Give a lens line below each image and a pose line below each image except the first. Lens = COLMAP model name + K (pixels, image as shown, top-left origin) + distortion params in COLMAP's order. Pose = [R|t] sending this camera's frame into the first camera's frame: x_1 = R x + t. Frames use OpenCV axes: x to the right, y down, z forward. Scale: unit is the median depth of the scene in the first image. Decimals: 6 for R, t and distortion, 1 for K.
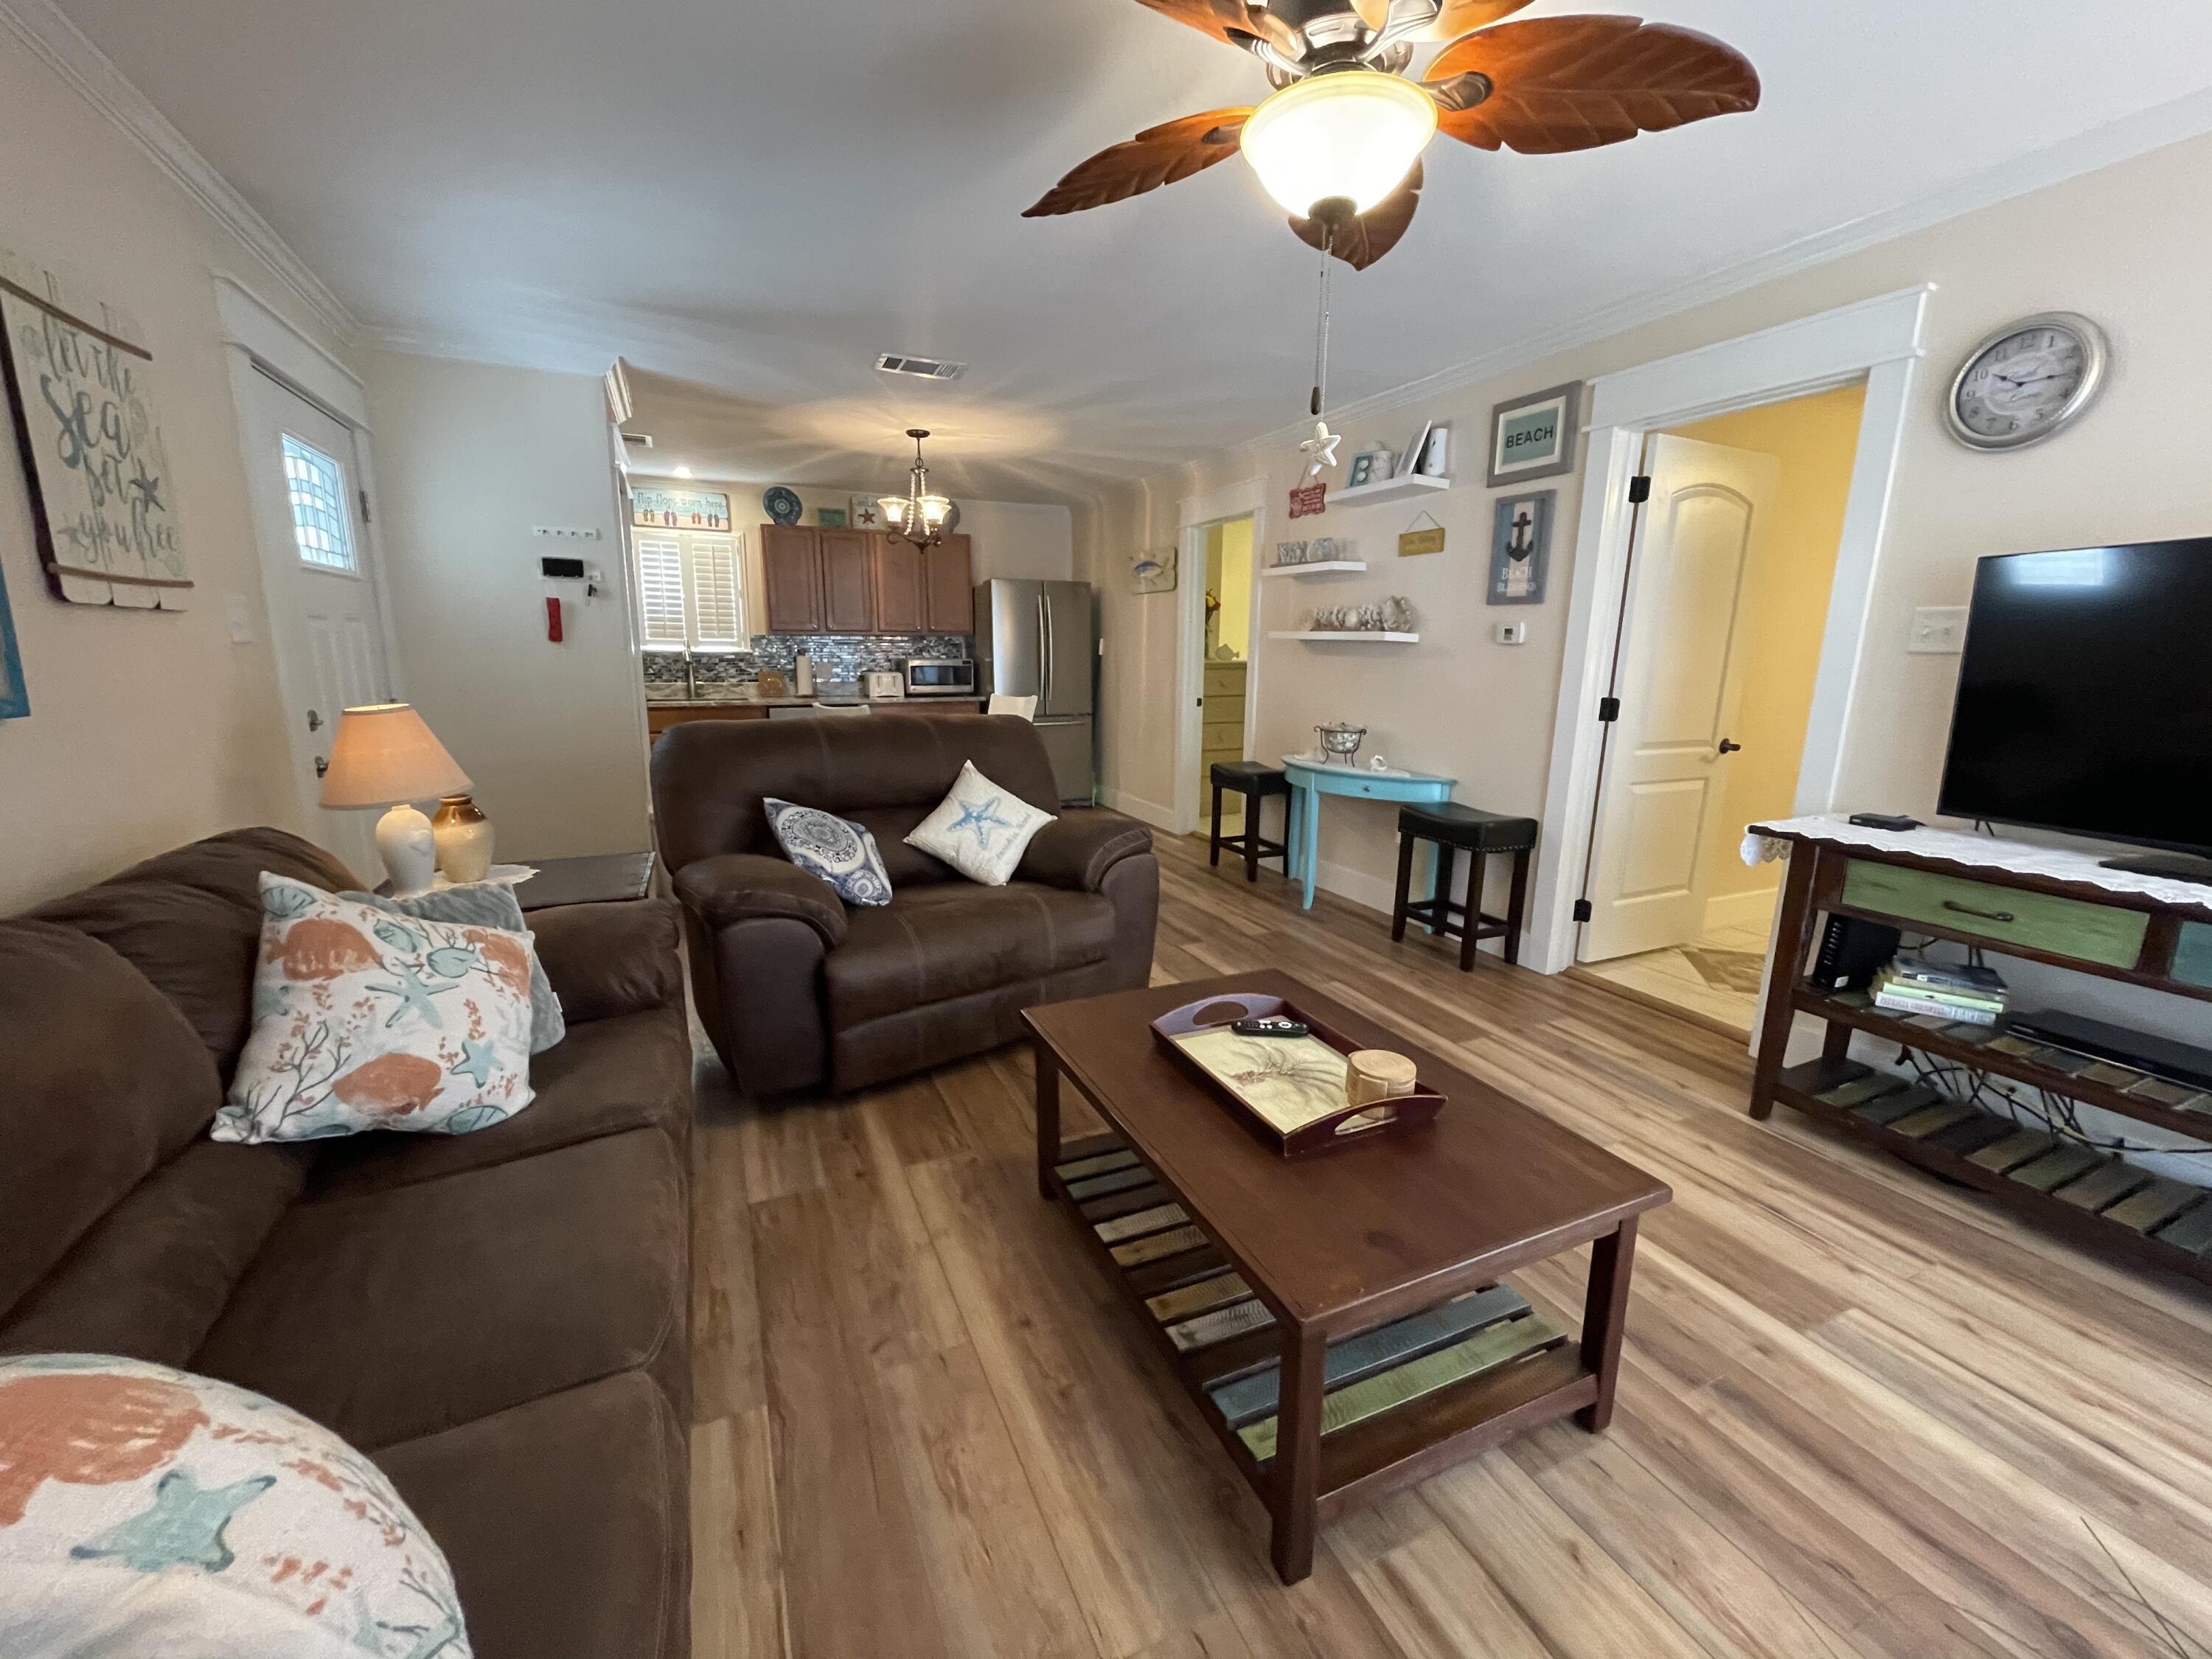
lens RADIAL K [[894.1, 0, 1103.4], [0, 894.1, 828.9], [0, 0, 1]] dist [-0.000685, -0.000159]
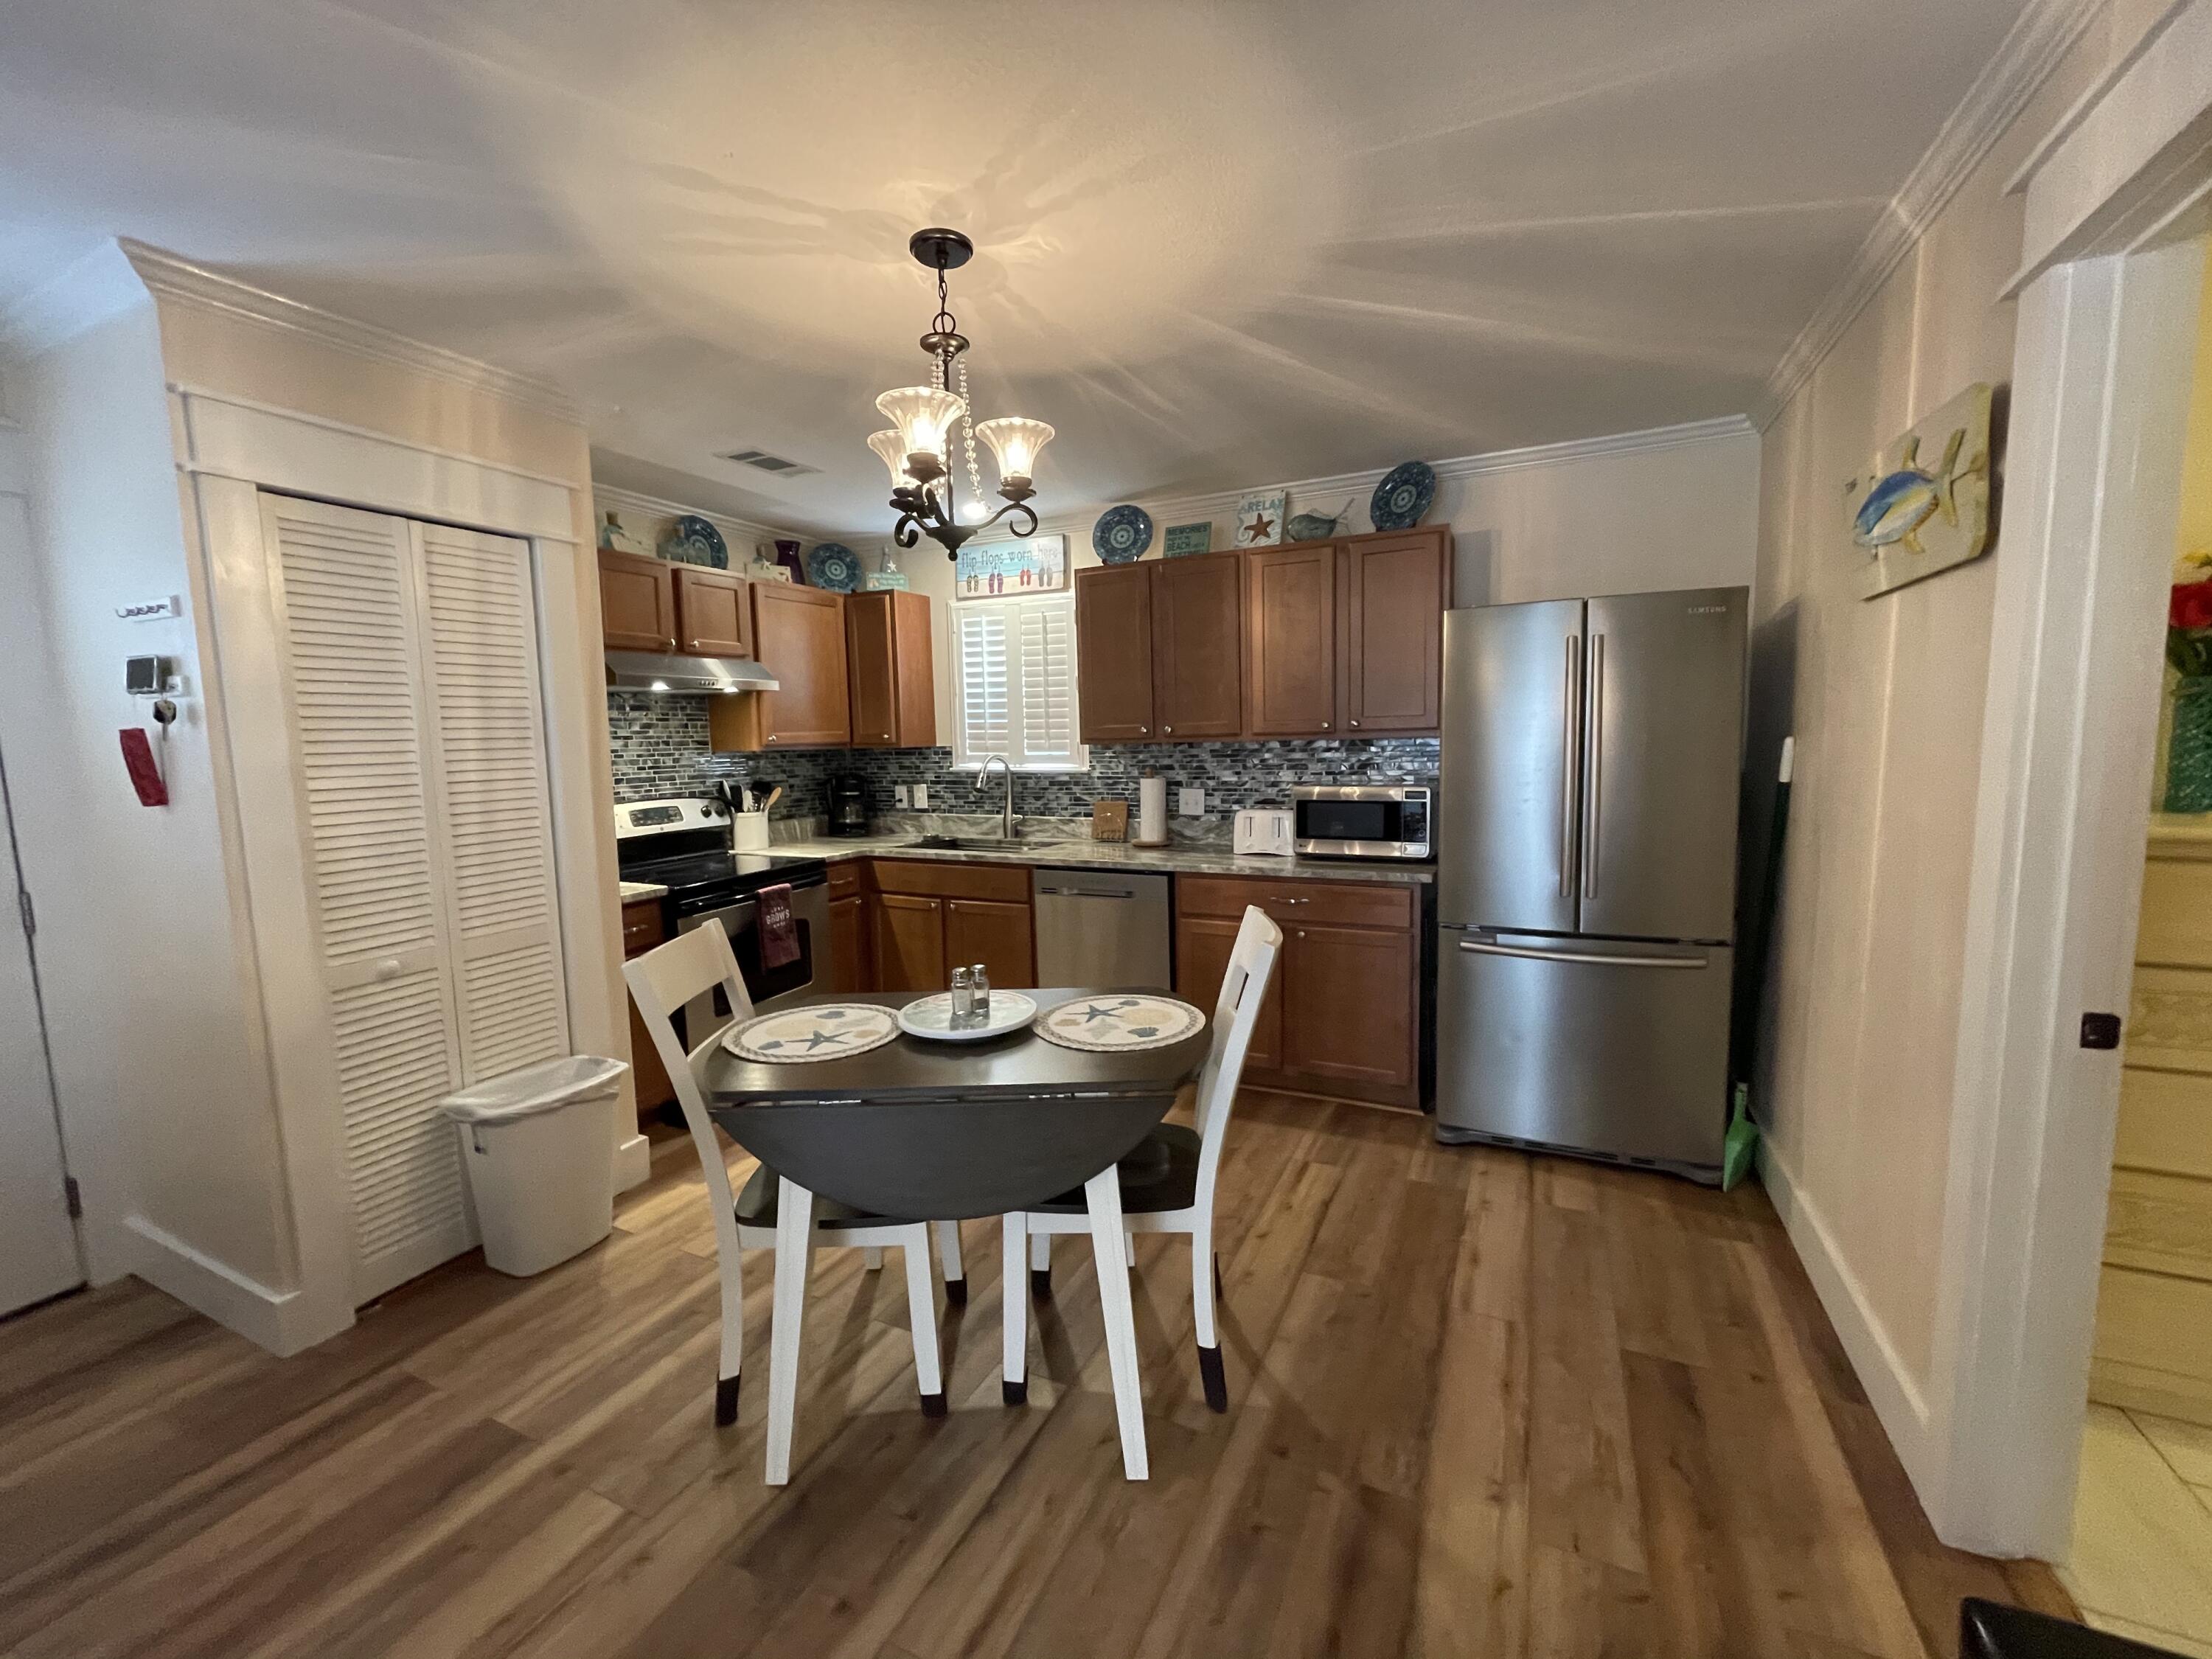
lens RADIAL K [[894.1, 0, 1104.6], [0, 894.1, 828.9], [0, 0, 1]] dist [-0.000685, -0.000159]
pose [[0.637058, 0.059831, -0.768491, 0.162498], [-0.126592, 0.991567, -0.027742, -0.213001], [0.760350, 0.114958, 0.639259, 0.917000]]
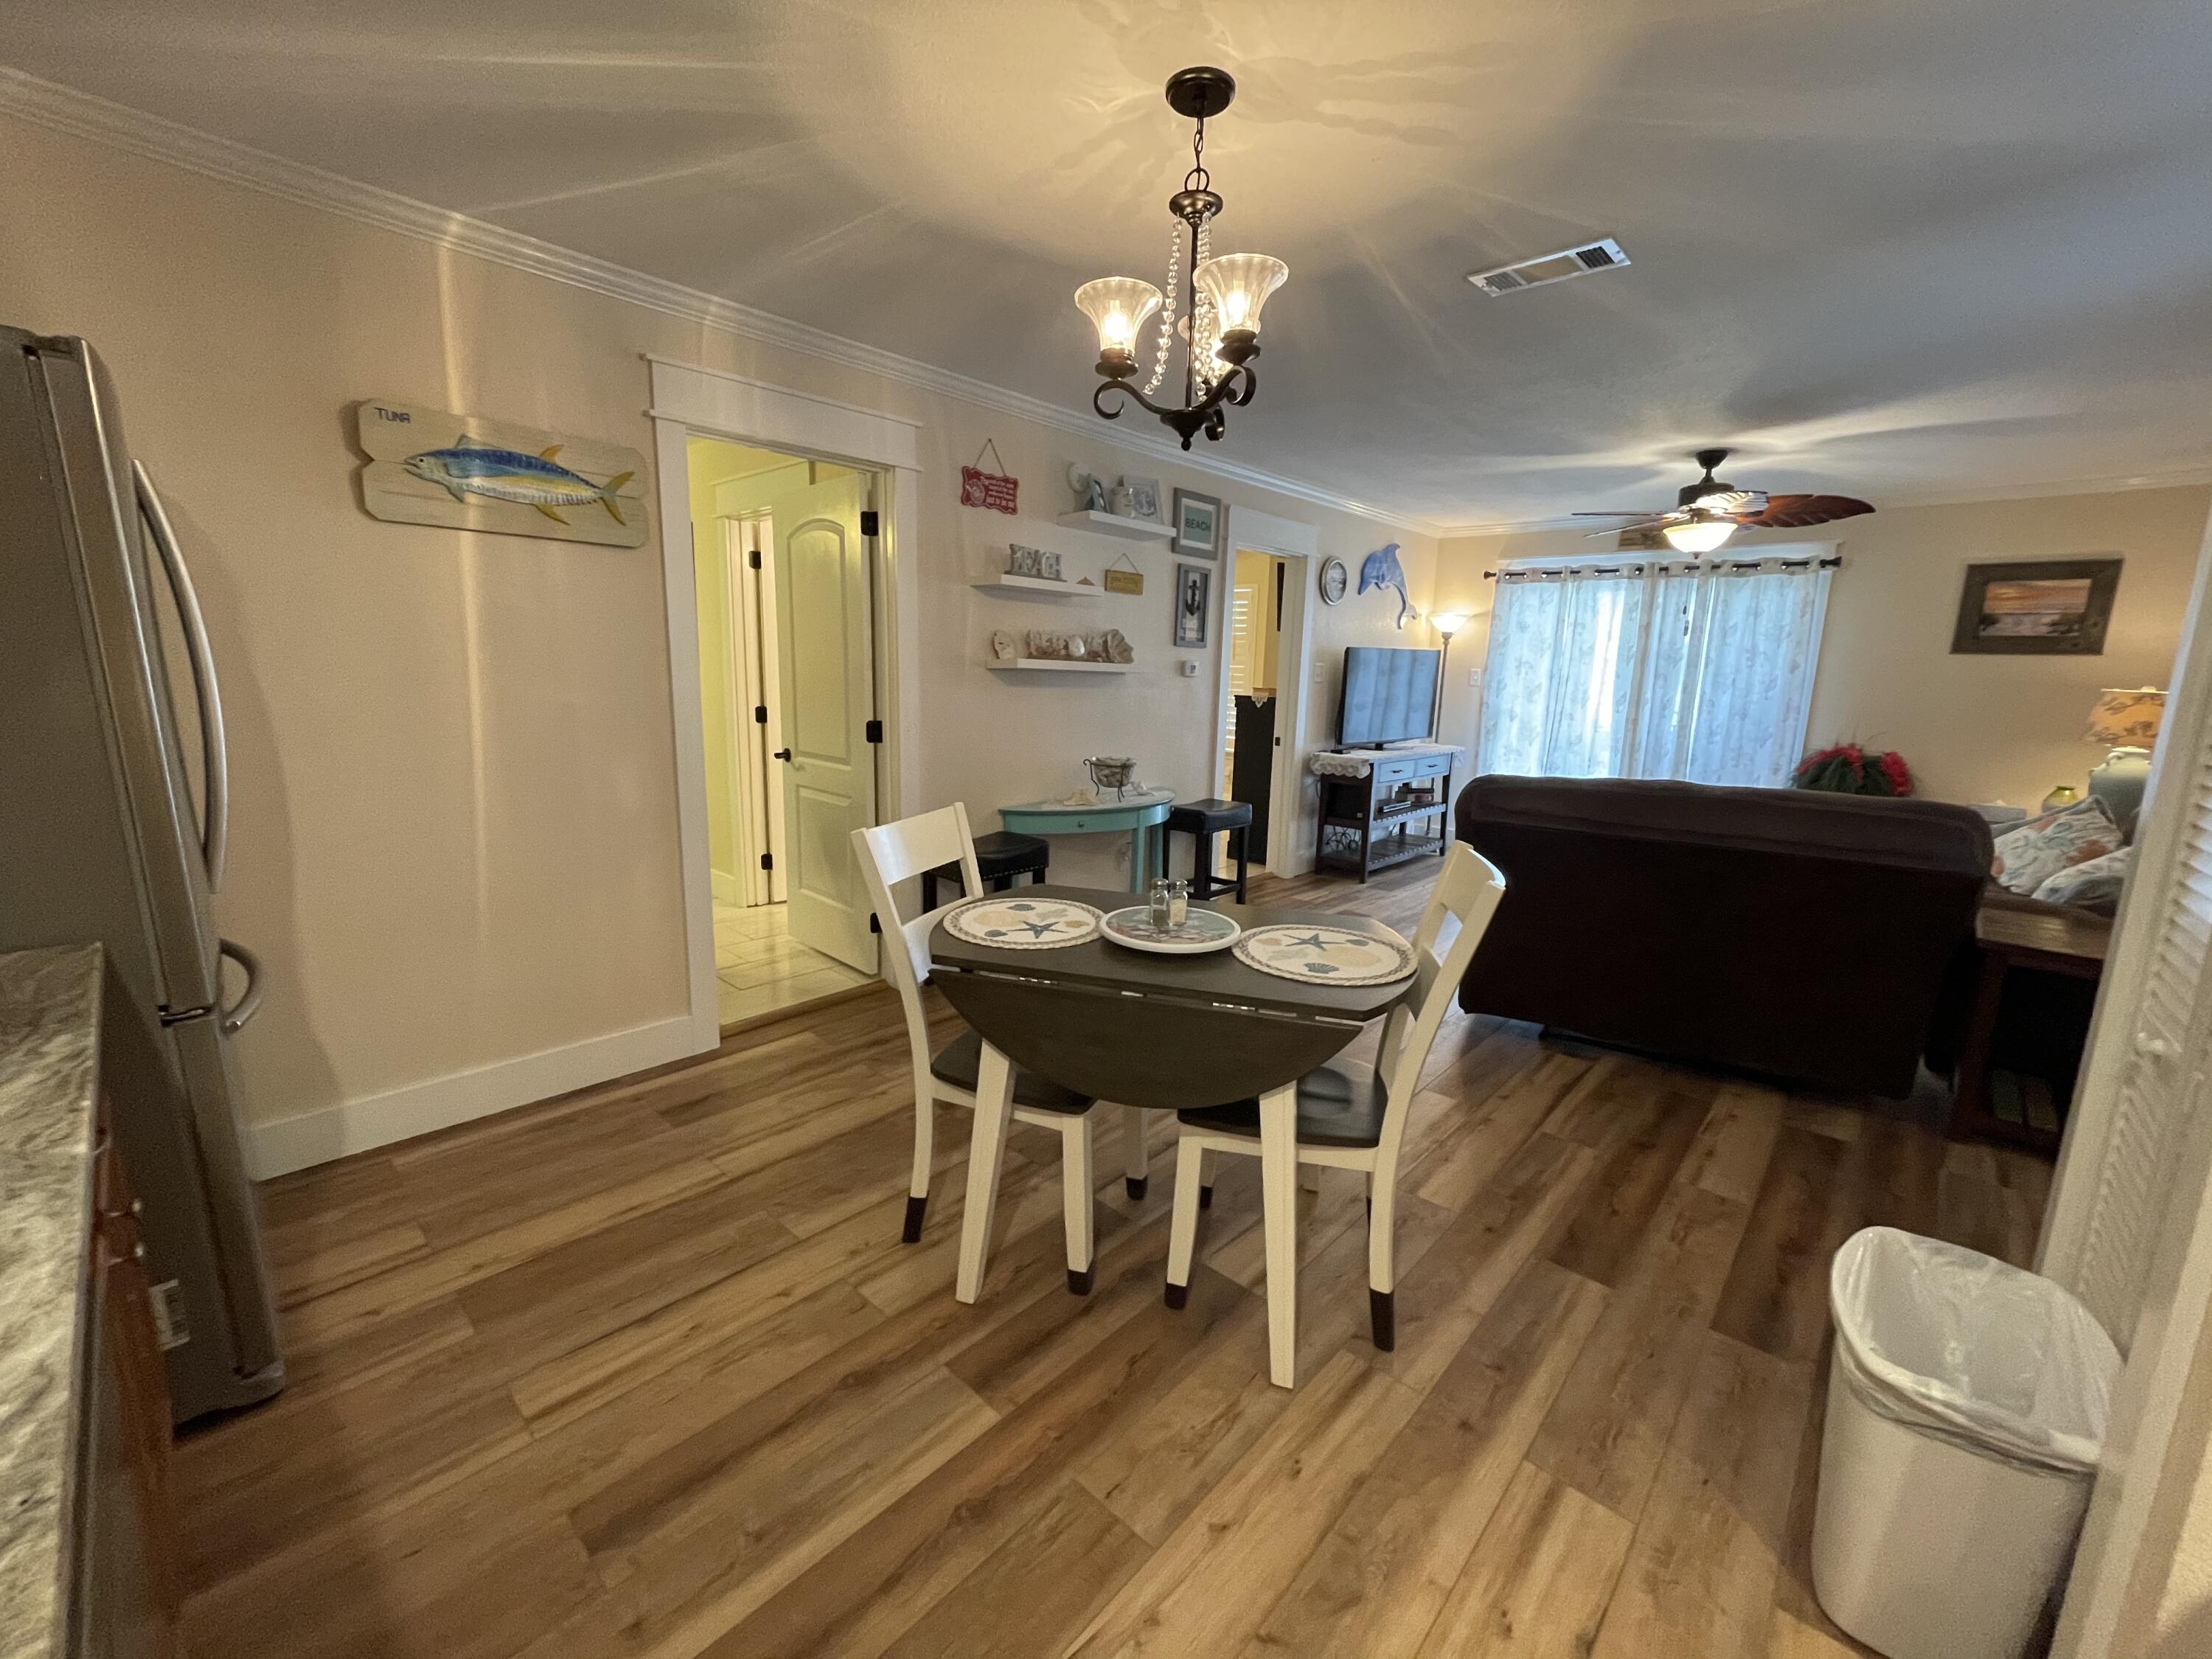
lens RADIAL K [[894.1, 0, 1102.7], [0, 894.1, 831.5], [0, 0, 1]] dist [-0.000685, -0.000159]
pose [[-0.383841, -0.186703, 0.904327, -0.617468], [0.154267, 0.952617, 0.262151, -0.293672], [-0.910422, 0.240132, -0.336852, 1.340351]]
